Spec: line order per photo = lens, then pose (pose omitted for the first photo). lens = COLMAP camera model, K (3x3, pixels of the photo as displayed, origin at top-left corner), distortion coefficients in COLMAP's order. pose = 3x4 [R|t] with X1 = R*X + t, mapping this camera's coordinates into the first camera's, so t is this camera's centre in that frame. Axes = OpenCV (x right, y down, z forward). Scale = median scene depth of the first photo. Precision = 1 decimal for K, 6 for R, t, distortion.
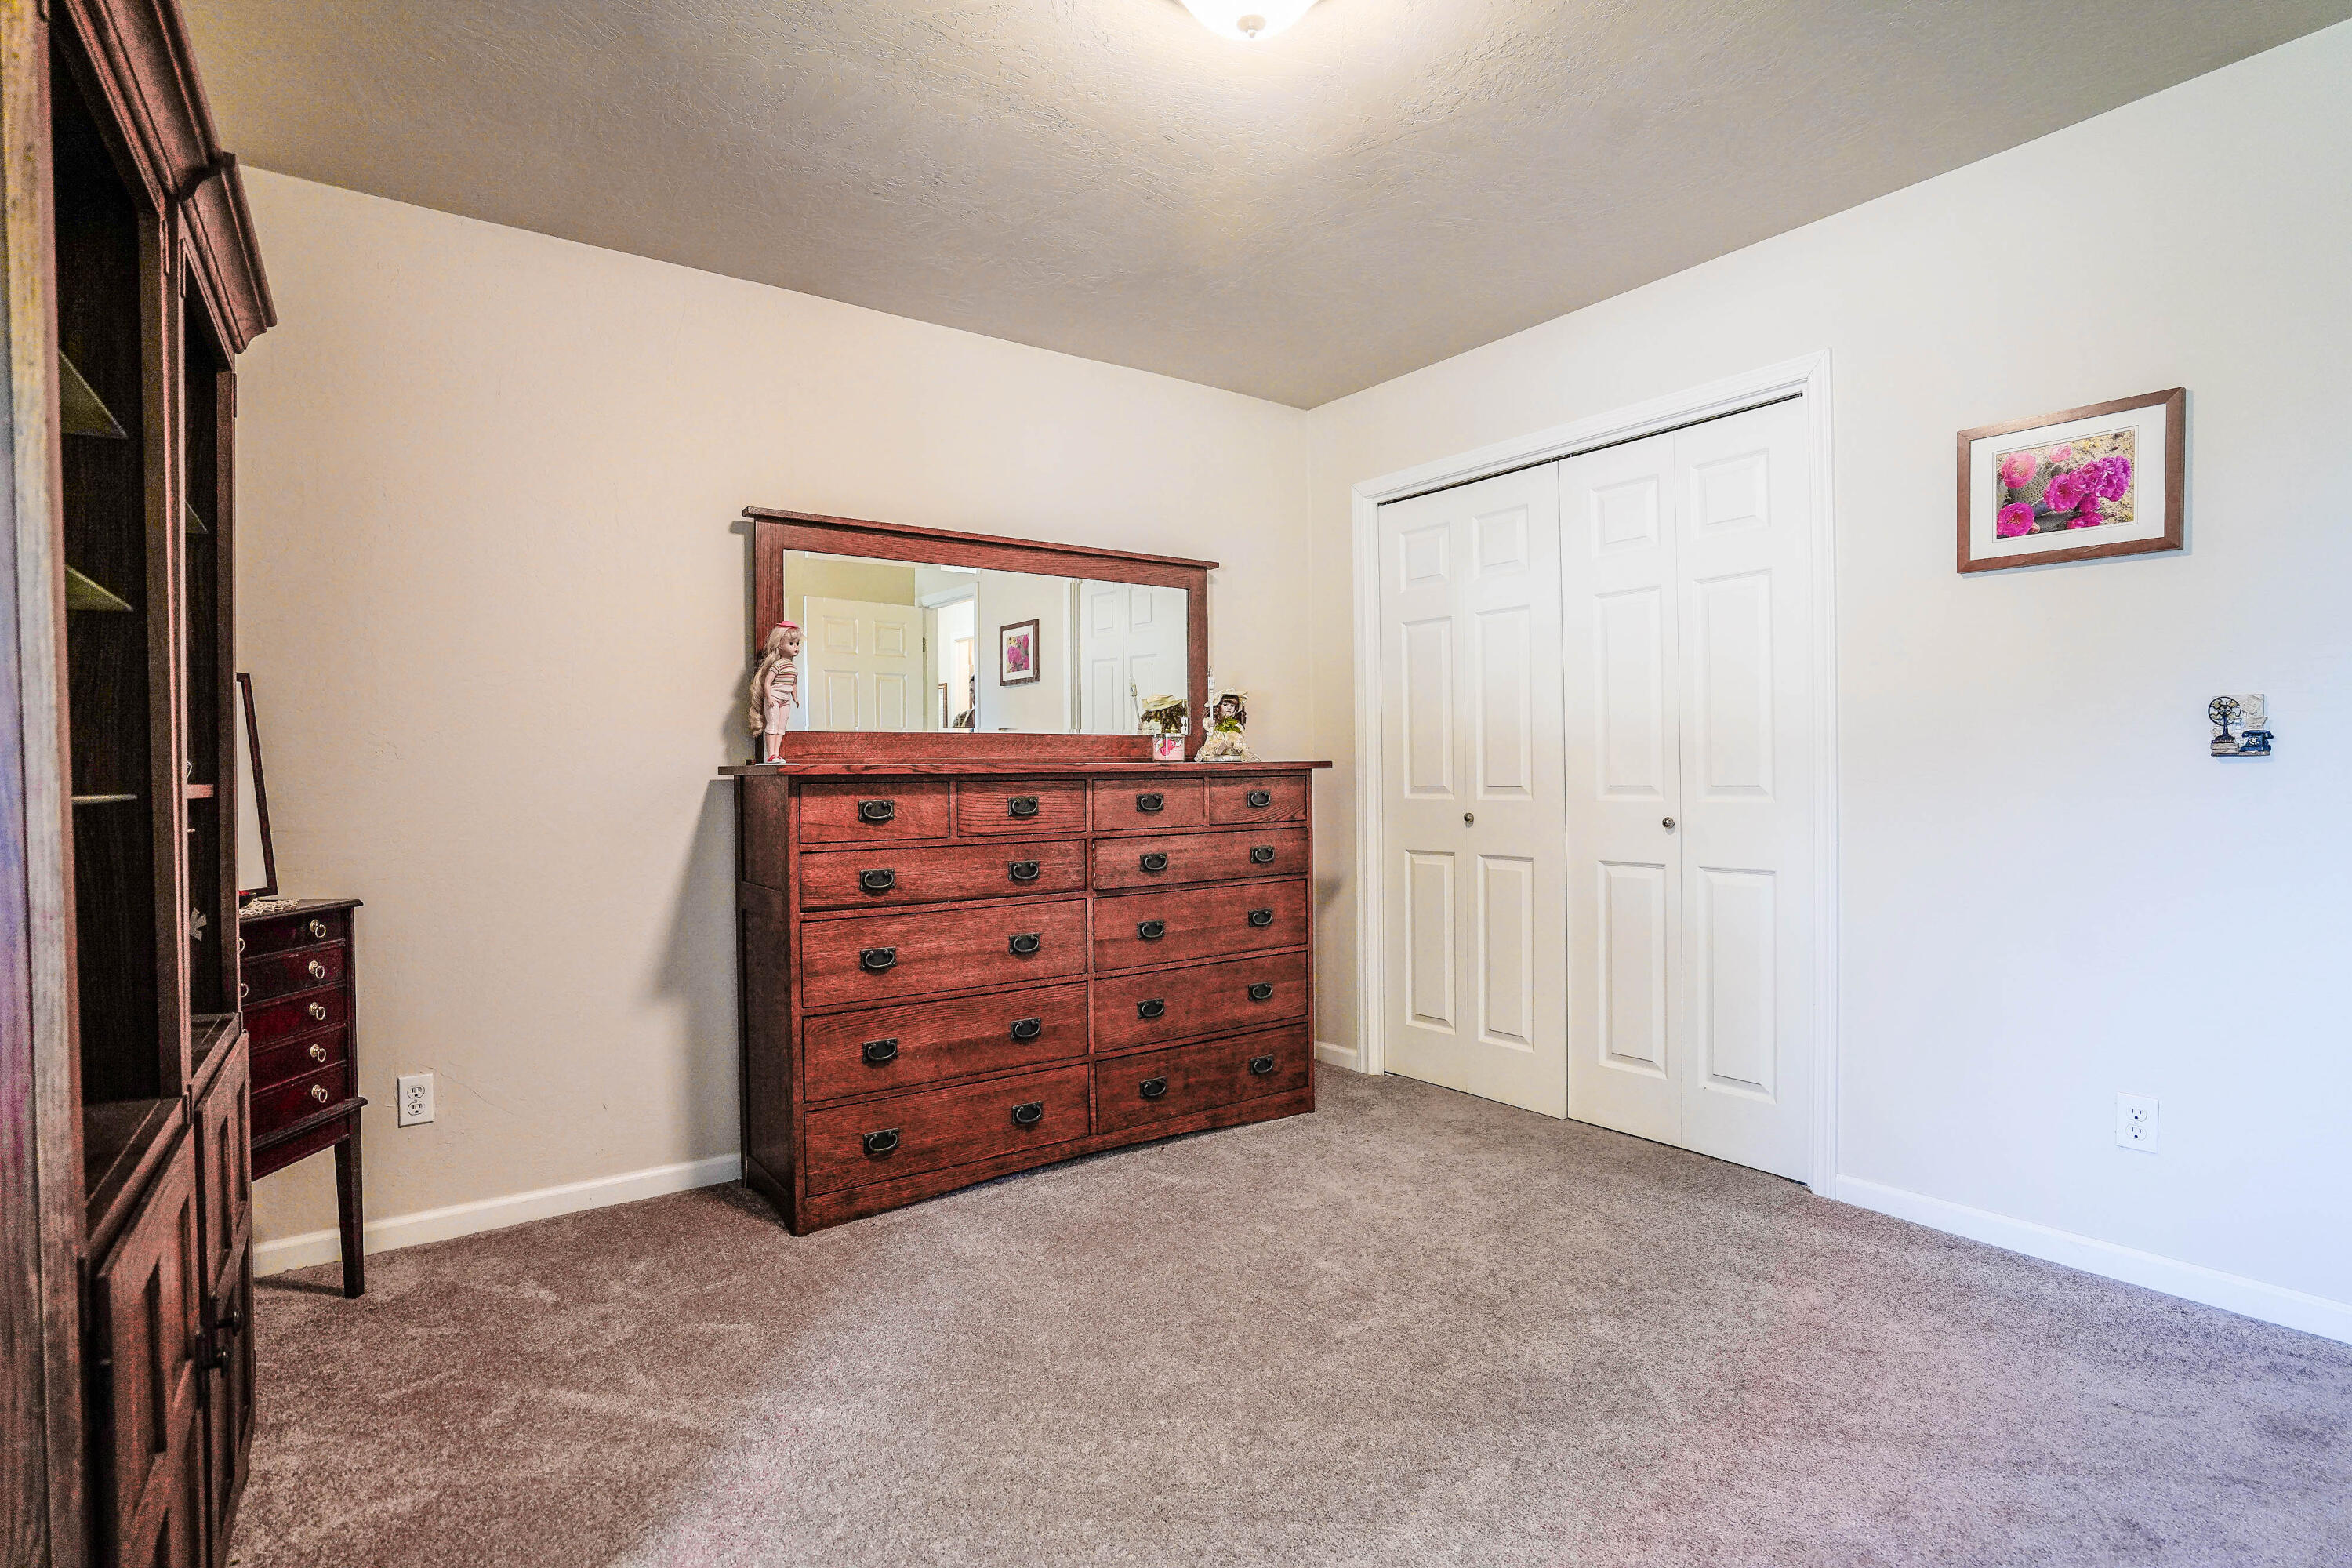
lens RADIAL K [[1137.5, 0, 1175.3], [0, 1137.5, 784.1], [0, 0, 1]] dist [-0.015243, 0.000519]
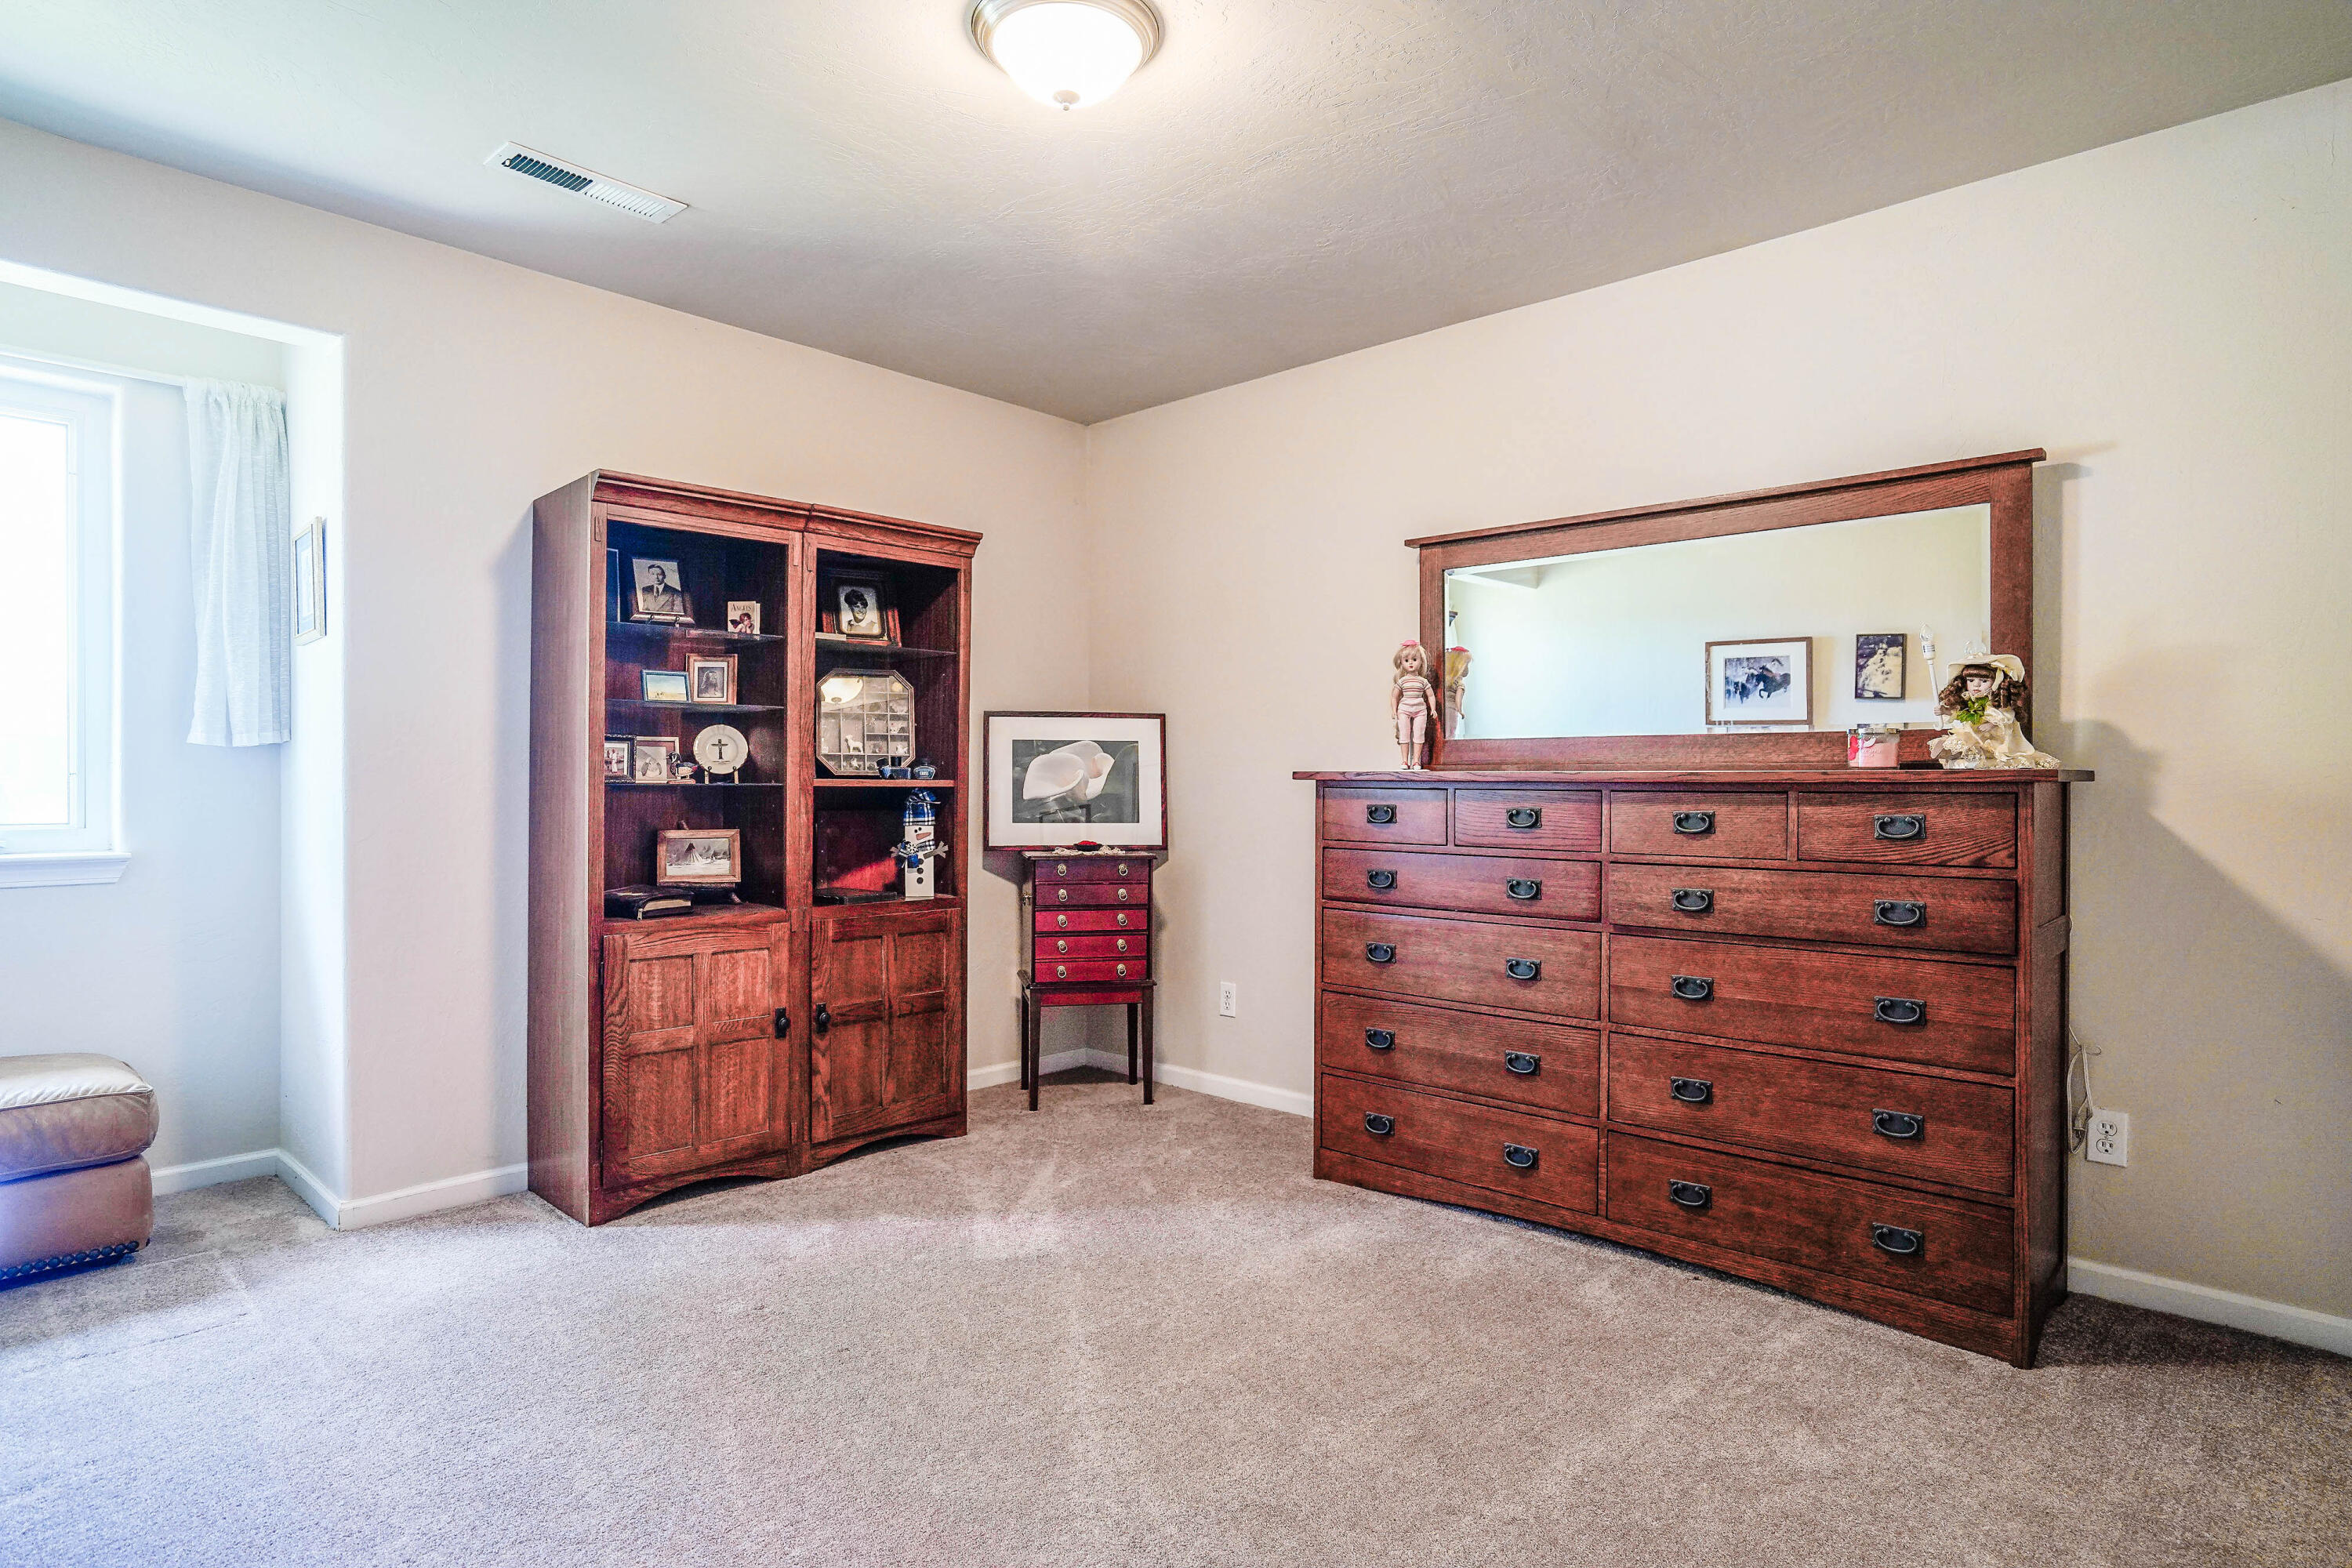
lens RADIAL K [[1269.4, 0, 1172.3], [0, 1269.4, 786.4], [0, 0, 1]] dist [0.004735, 0.002340]
pose [[0.213188, 0.018152, -0.976843, 0.761659], [-0.019126, 0.999713, 0.014403, -0.014308], [0.976824, 0.015613, 0.213474, 0.485196]]
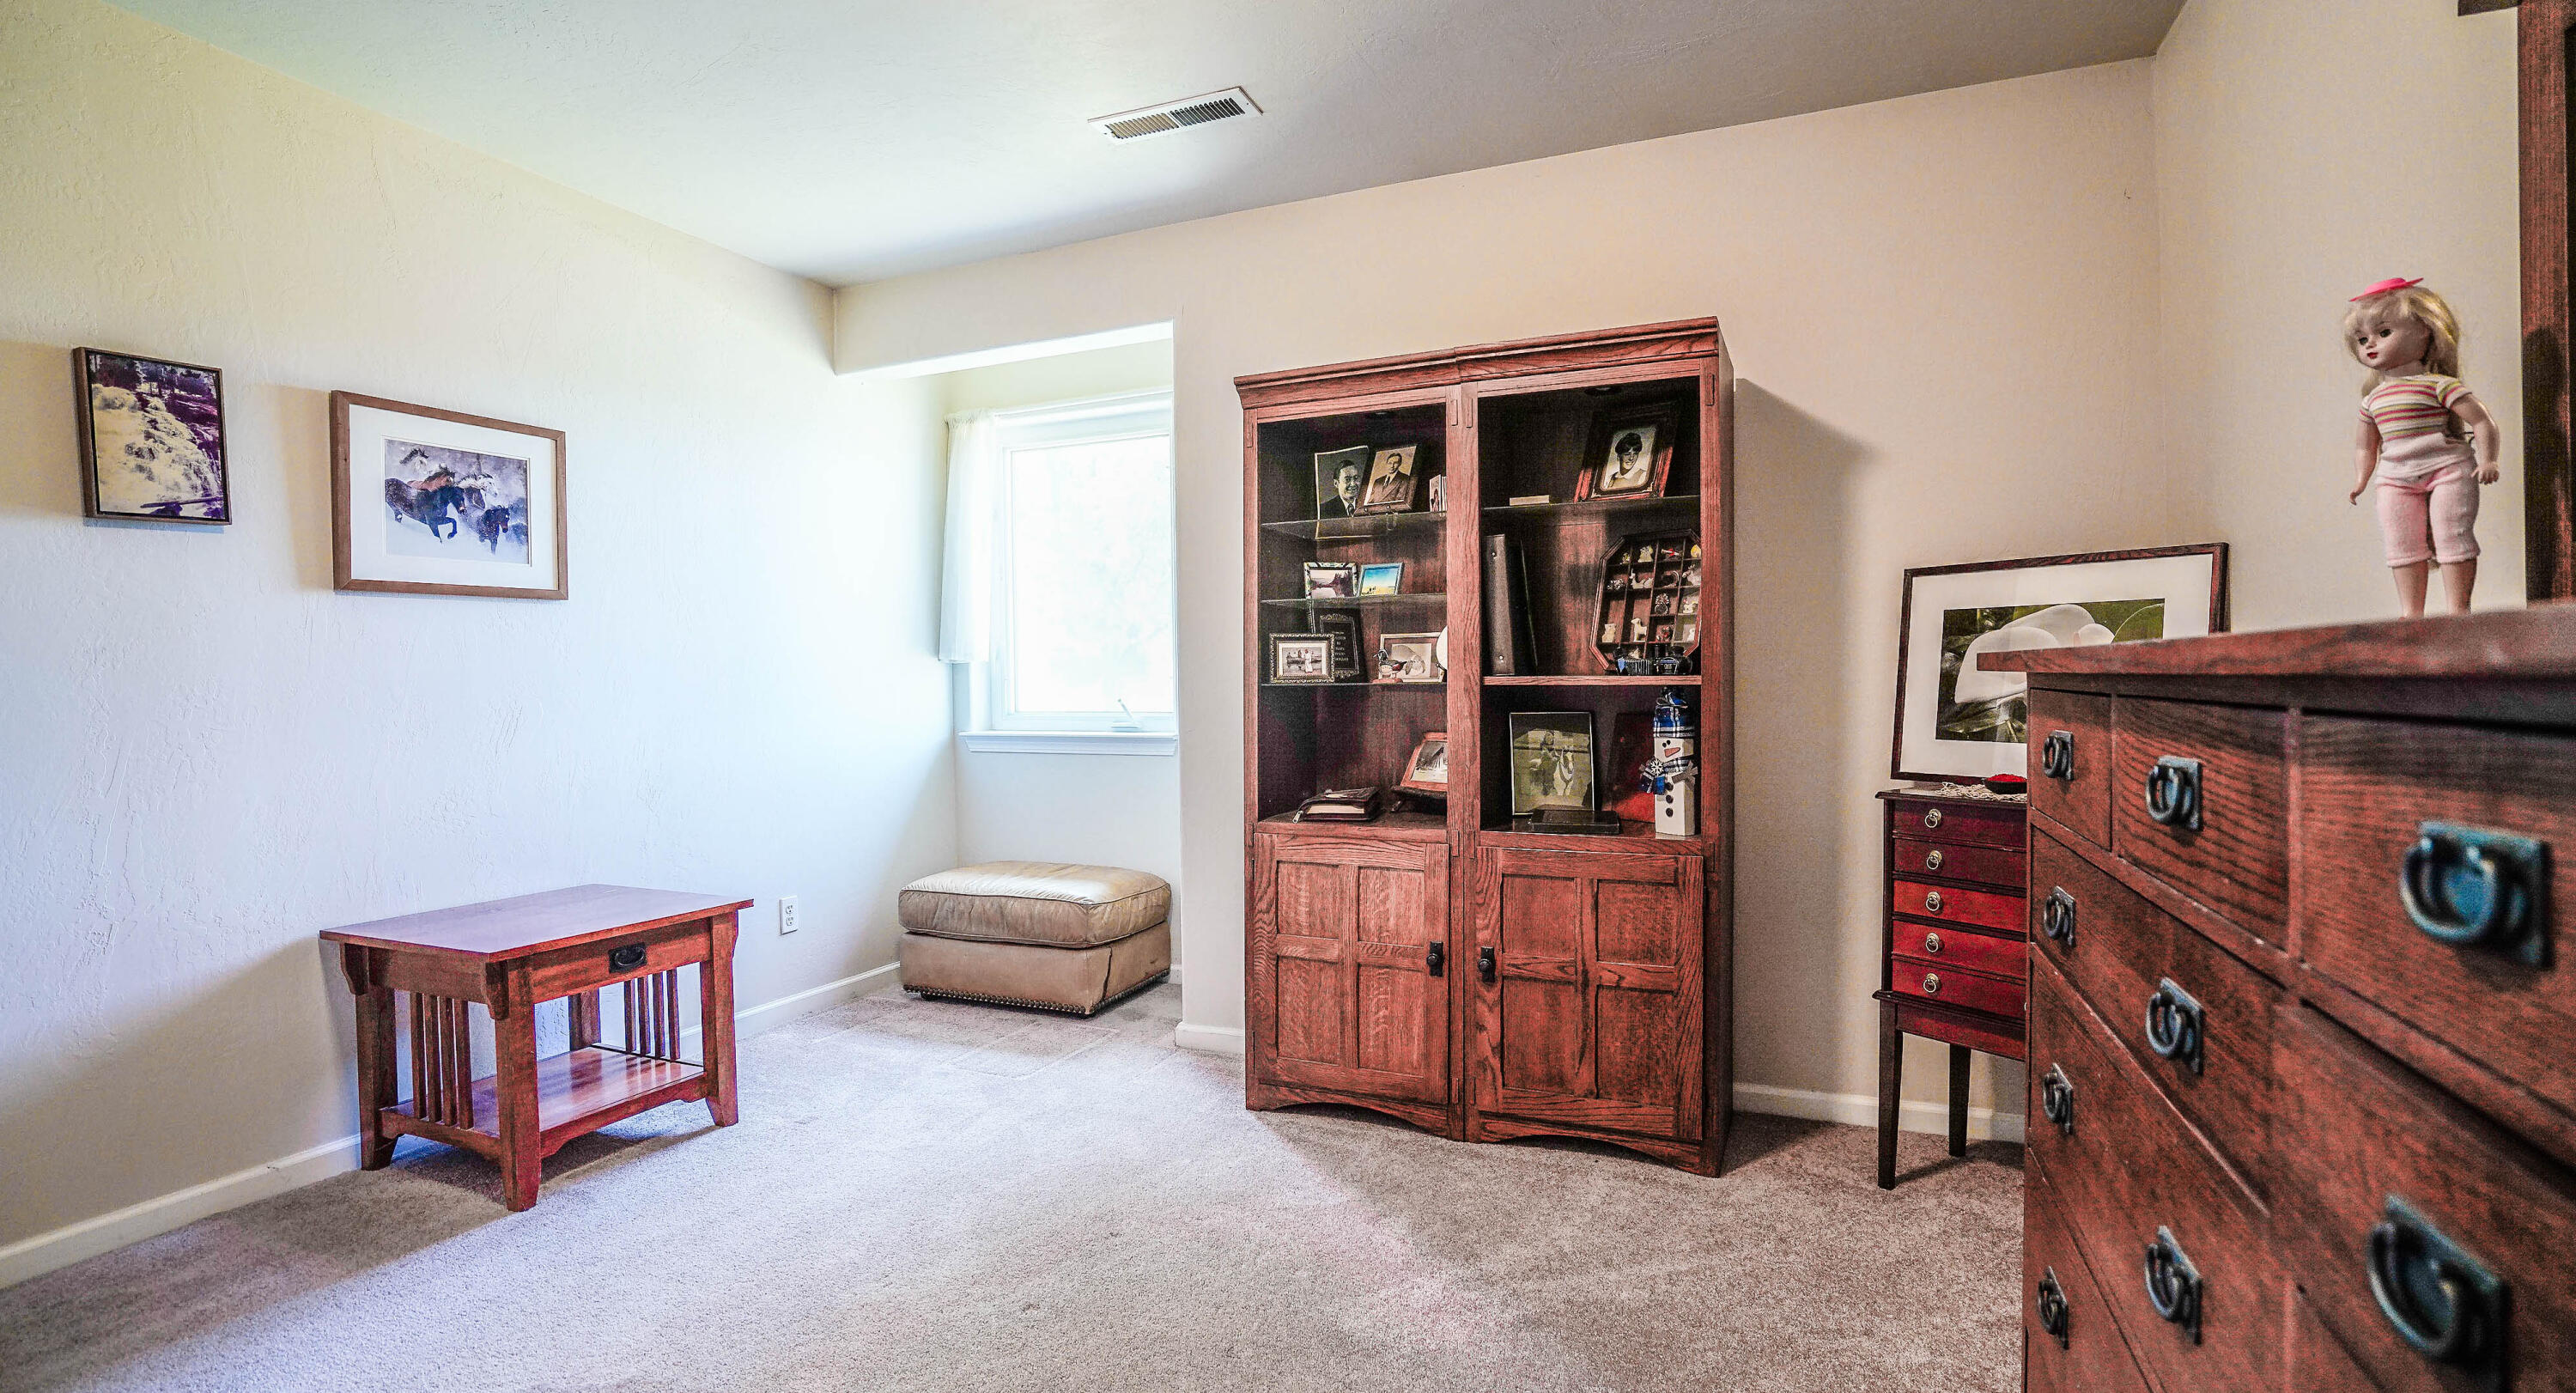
lens RADIAL K [[1185.5, 0, 1287.1], [0, 1185.5, 703.6], [0, 0, 1]] dist [-0.038941, 0.000242]
pose [[-0.841104, 0.031918, -0.539930, 0.199592], [0.013180, 0.999170, 0.038535, -0.014126], [0.540712, 0.025296, -0.840827, 1.058432]]
